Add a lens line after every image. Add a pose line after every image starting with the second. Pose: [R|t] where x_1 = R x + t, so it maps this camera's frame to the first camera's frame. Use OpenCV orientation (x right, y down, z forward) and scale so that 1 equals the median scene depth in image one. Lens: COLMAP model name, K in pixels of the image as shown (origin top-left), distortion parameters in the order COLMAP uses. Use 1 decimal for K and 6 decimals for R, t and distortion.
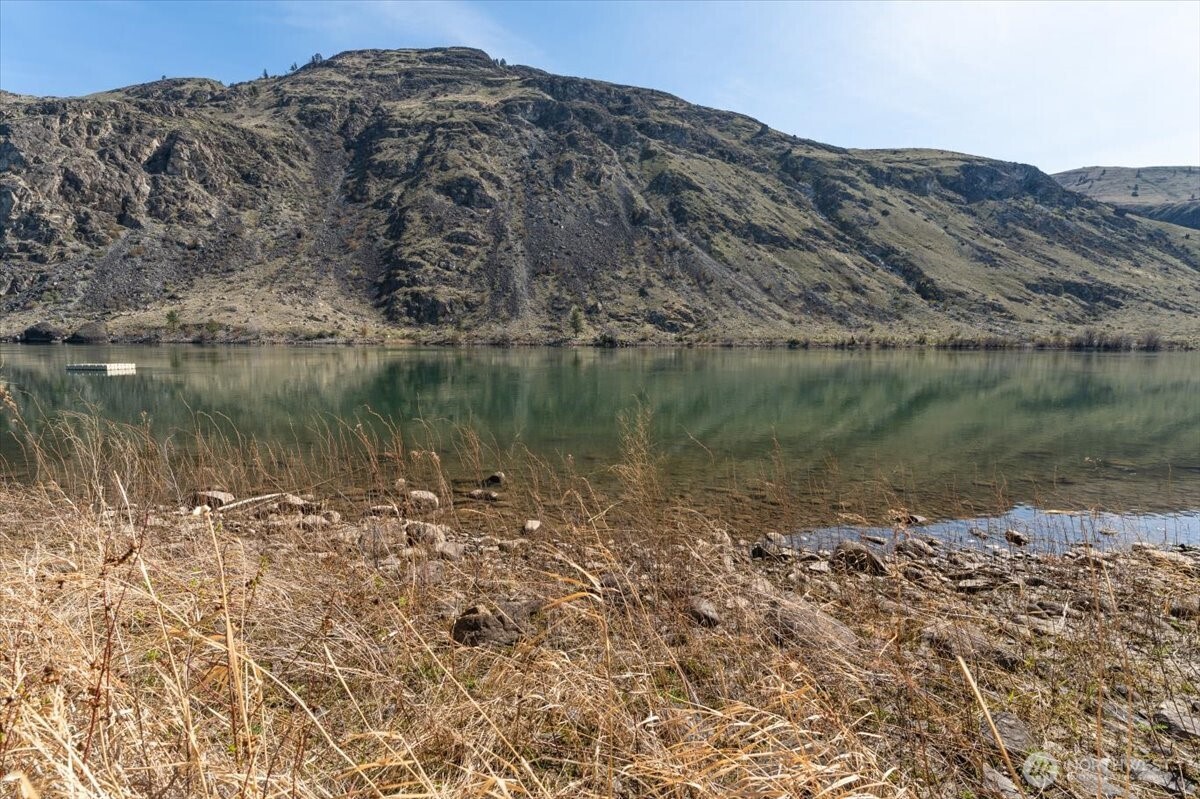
lens RADIAL K [[556.2, 0, 602.0], [0, 556.2, 400.2], [0, 0, 1]] dist [0.000849, -0.000192]
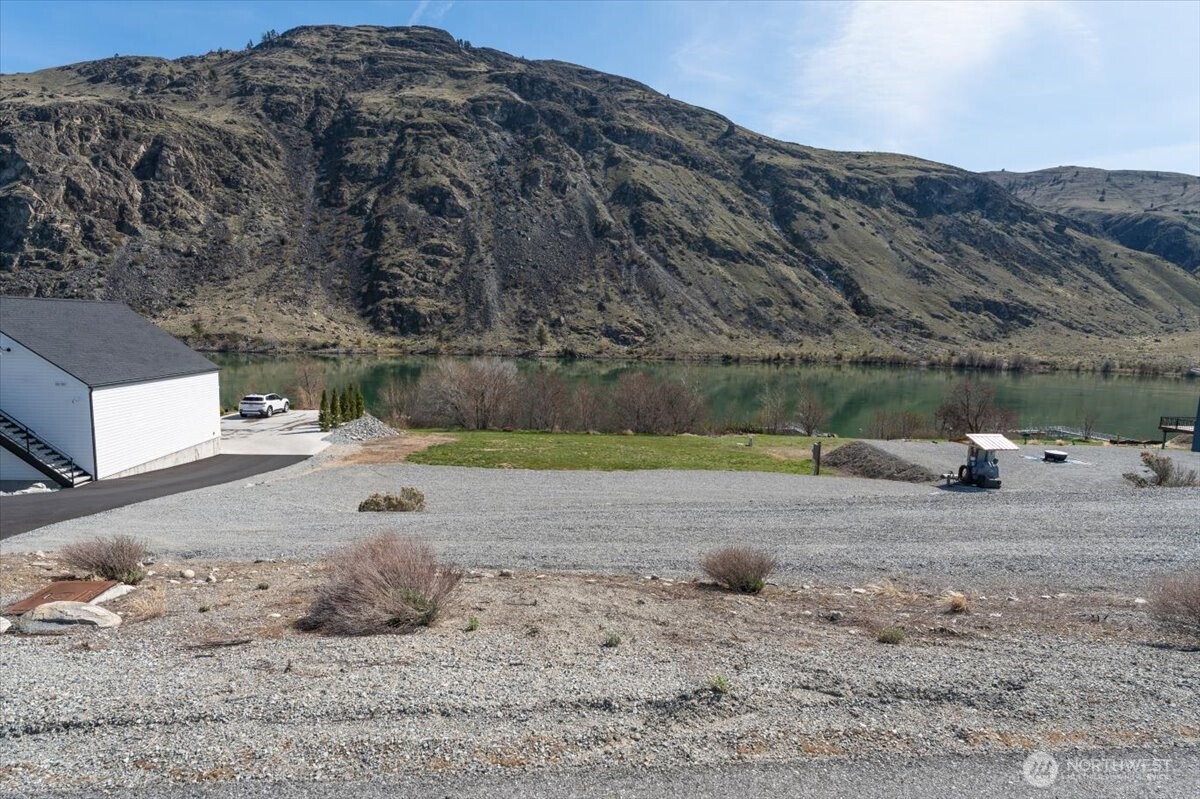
lens RADIAL K [[621.5, 0, 597.4], [0, 621.5, 402.5], [0, 0, 1]] dist [-0.001550, 0.000464]
pose [[0.998426, 0.018536, 0.052929, 0.002354], [-0.019447, 0.999671, 0.016753, -0.016159], [-0.052601, -0.017756, 0.998458, -0.191881]]
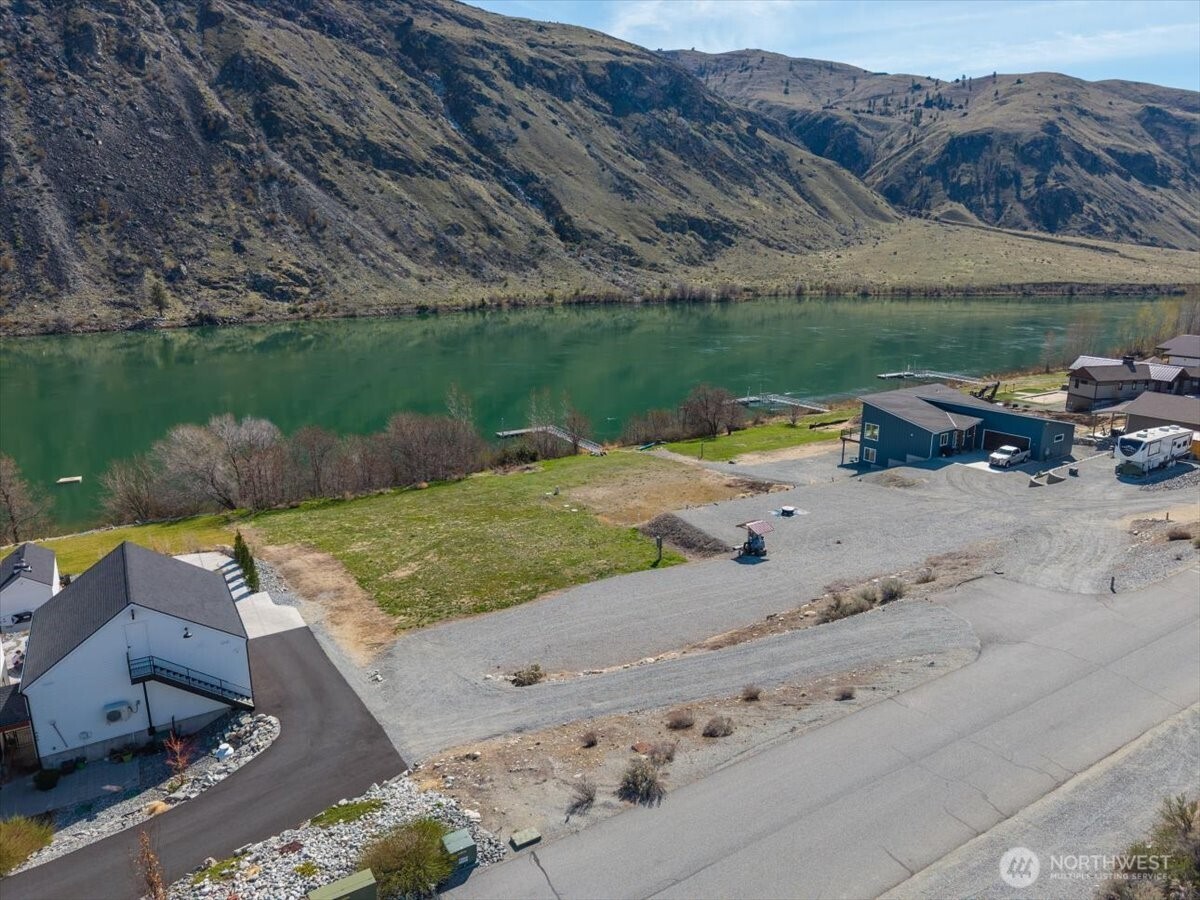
lens RADIAL K [[802.9, 0, 597.1], [0, 802.9, 448.2], [0, 0, 1]] dist [0.007771, -0.002119]
pose [[0.878070, -0.128693, 0.460902, -0.034162], [0.060846, 0.985367, 0.159217, -0.044579], [-0.474648, -0.111759, 0.873052, -0.229646]]
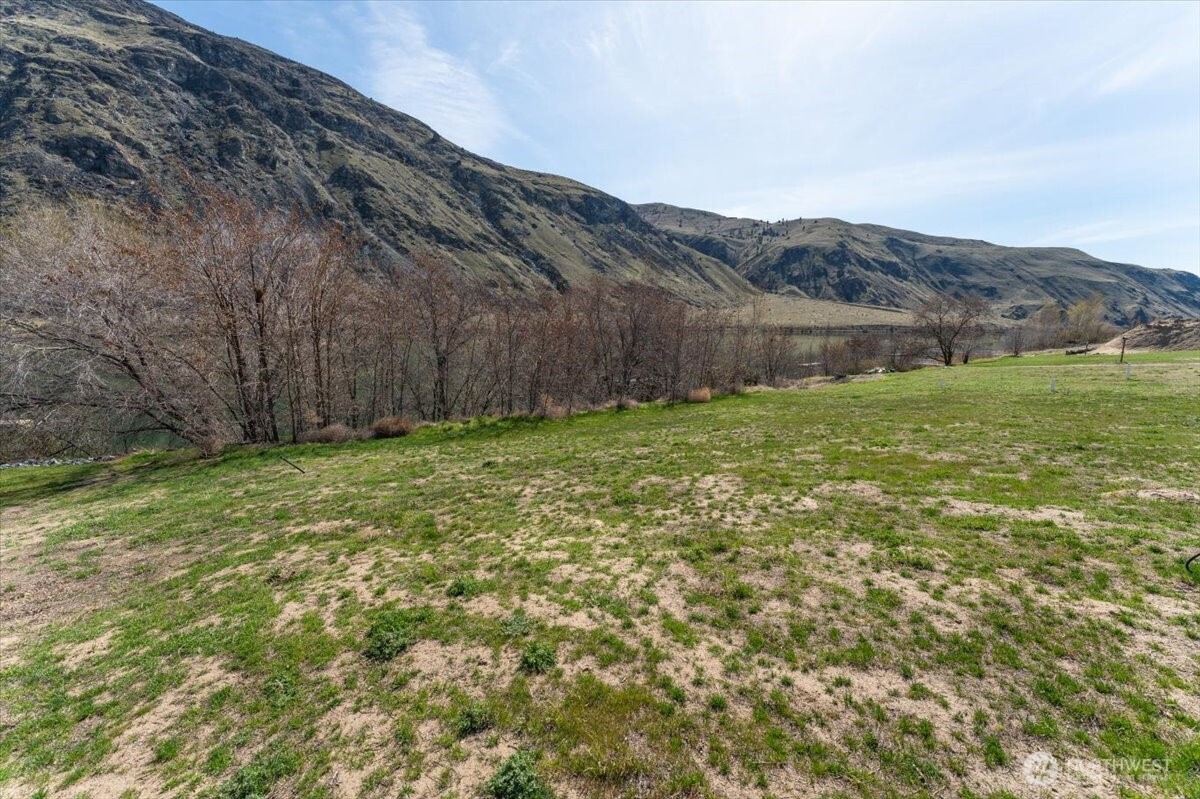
lens RADIAL K [[477.2, 0, 598.0], [0, 477.2, 402.1], [0, 0, 1]] dist [-0.002046, -0.000075]
pose [[0.838900, -0.092828, 0.536311, -0.016852], [0.054376, 0.994713, 0.087116, -0.010268], [-0.541562, -0.043920, 0.839513, -0.070360]]
